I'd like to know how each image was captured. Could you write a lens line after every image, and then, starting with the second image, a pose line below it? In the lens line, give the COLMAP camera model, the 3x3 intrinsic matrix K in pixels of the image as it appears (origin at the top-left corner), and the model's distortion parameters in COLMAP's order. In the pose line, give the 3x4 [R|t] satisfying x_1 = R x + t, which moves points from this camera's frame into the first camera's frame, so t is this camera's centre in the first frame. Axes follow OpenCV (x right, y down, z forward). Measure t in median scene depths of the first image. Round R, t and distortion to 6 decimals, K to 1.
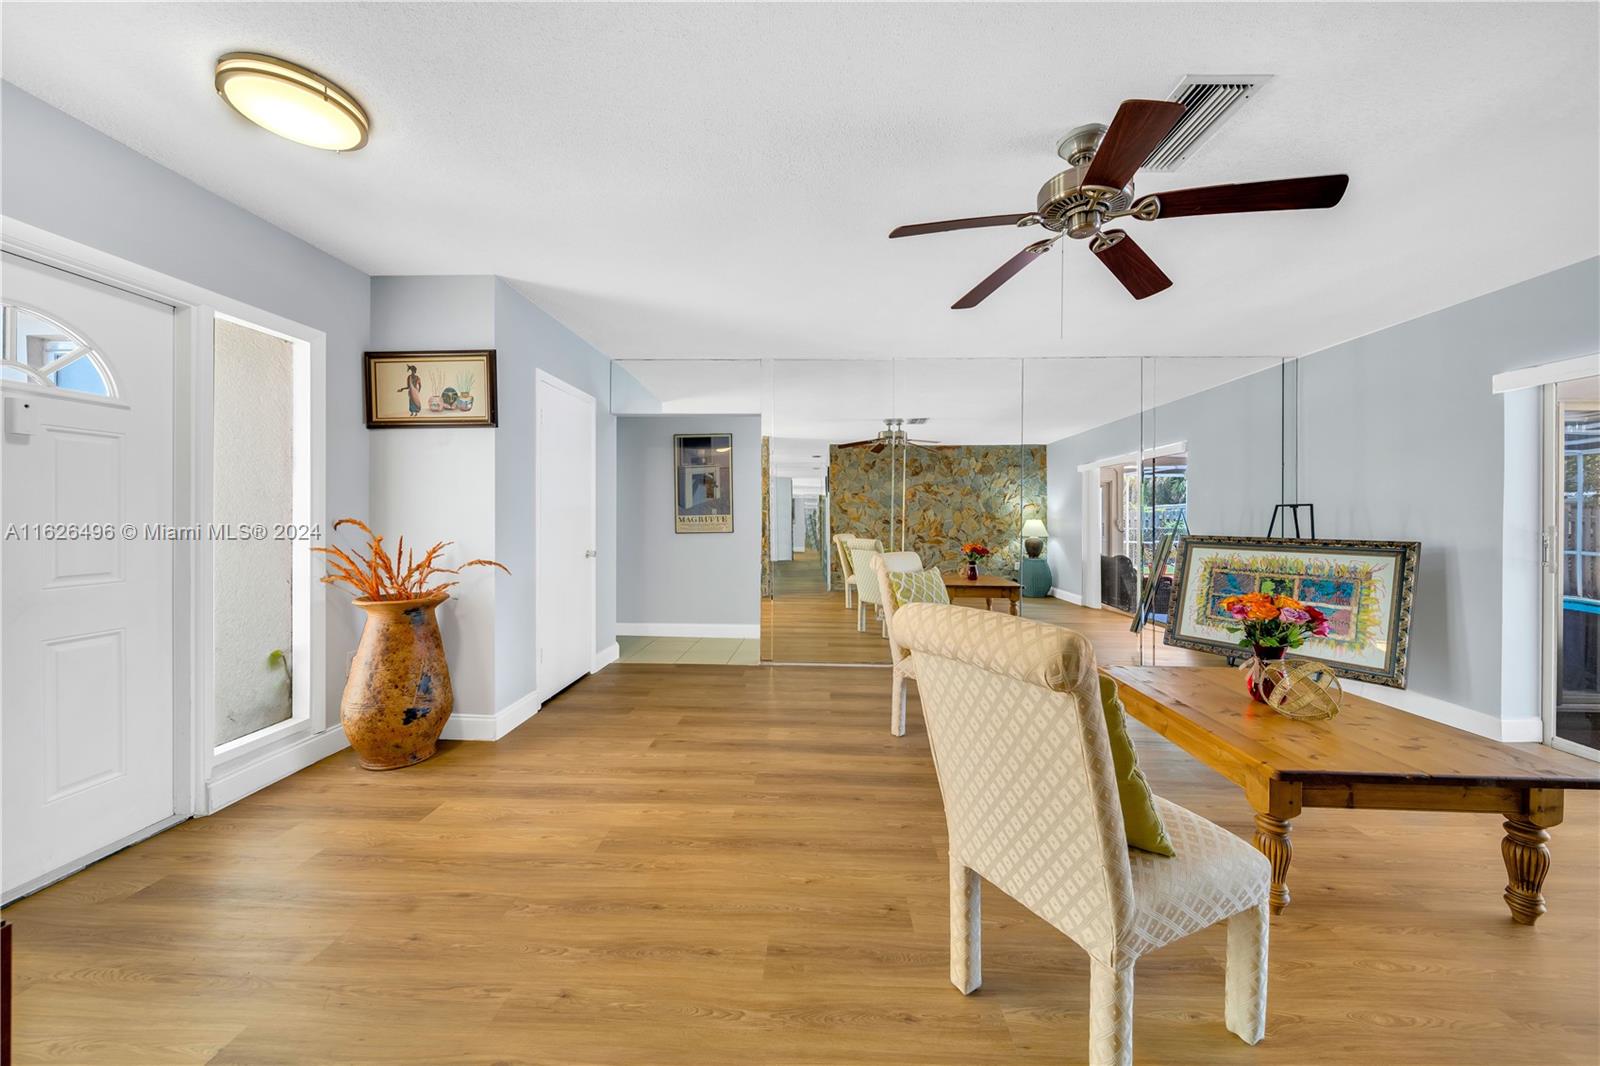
lens RADIAL K [[568.5, 0, 803.0], [0, 568.5, 517.9], [0, 0, 1]] dist [-0.008260, -0.000020]
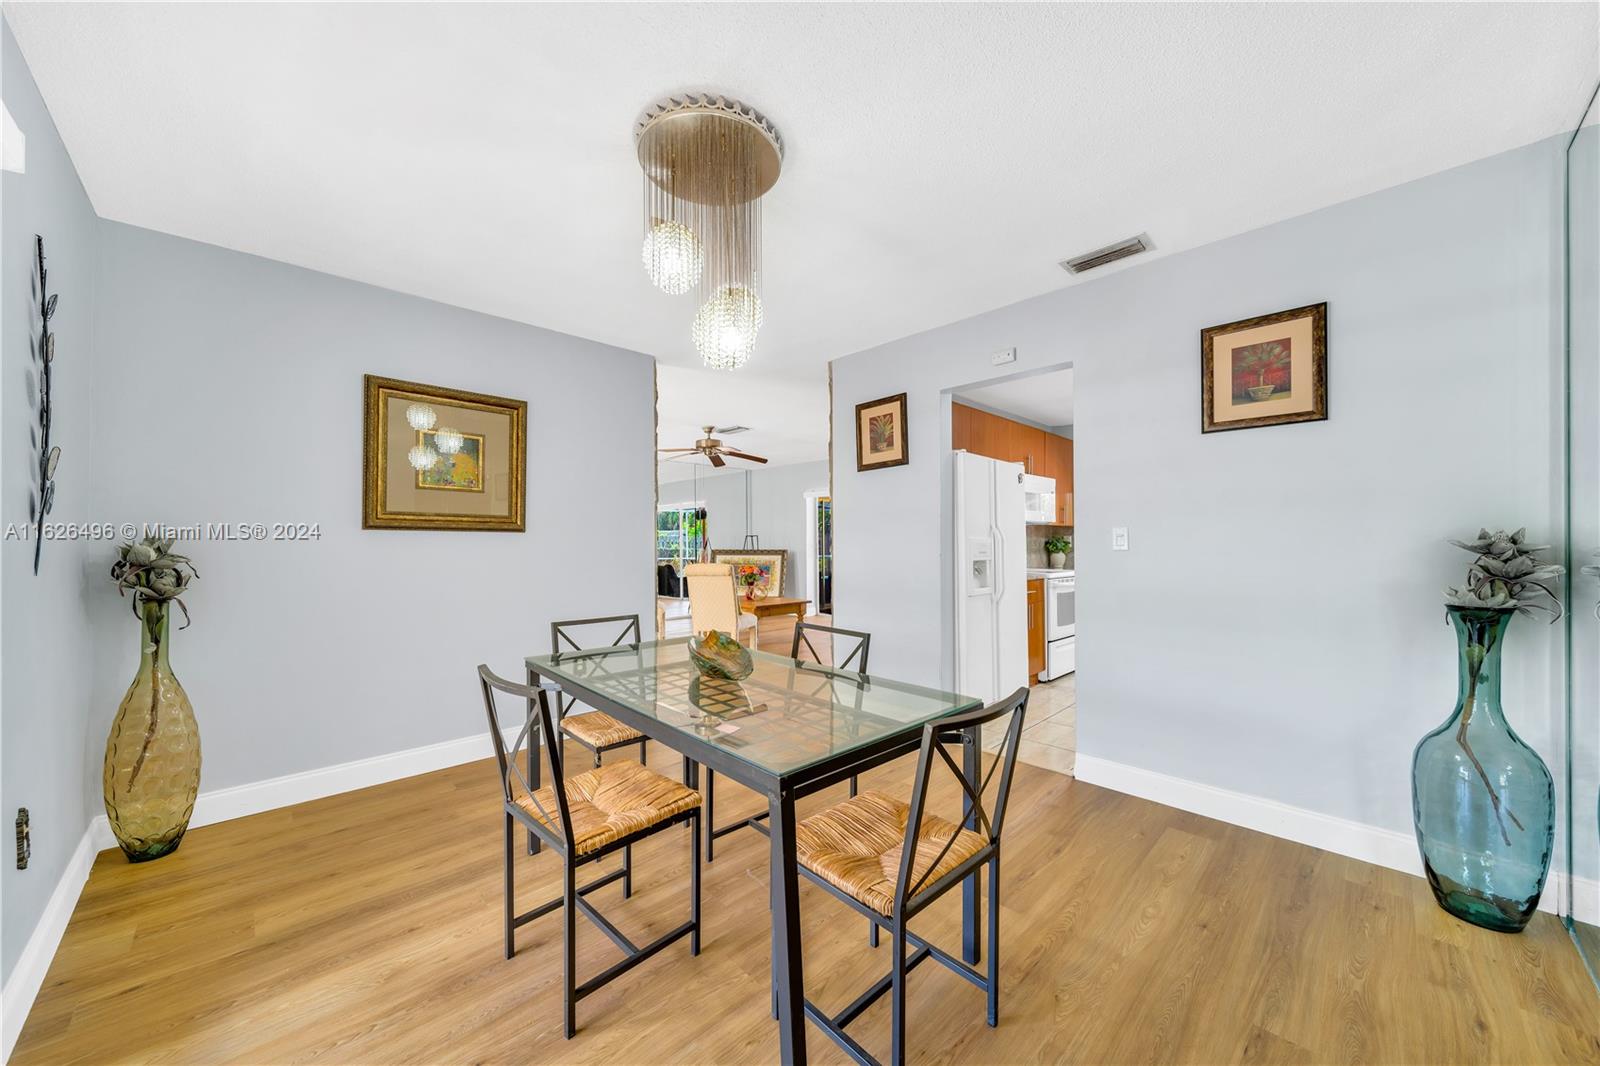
lens RADIAL K [[568.5, 0, 796.4], [0, 568.5, 534.2], [0, 0, 1]] dist [-0.008260, -0.000020]
pose [[0.683461, 0.001044, 0.729986, -0.815142], [0.008026, 0.999928, -0.008945, -0.007512], [-0.729943, 0.011973, 0.683403, -0.840630]]
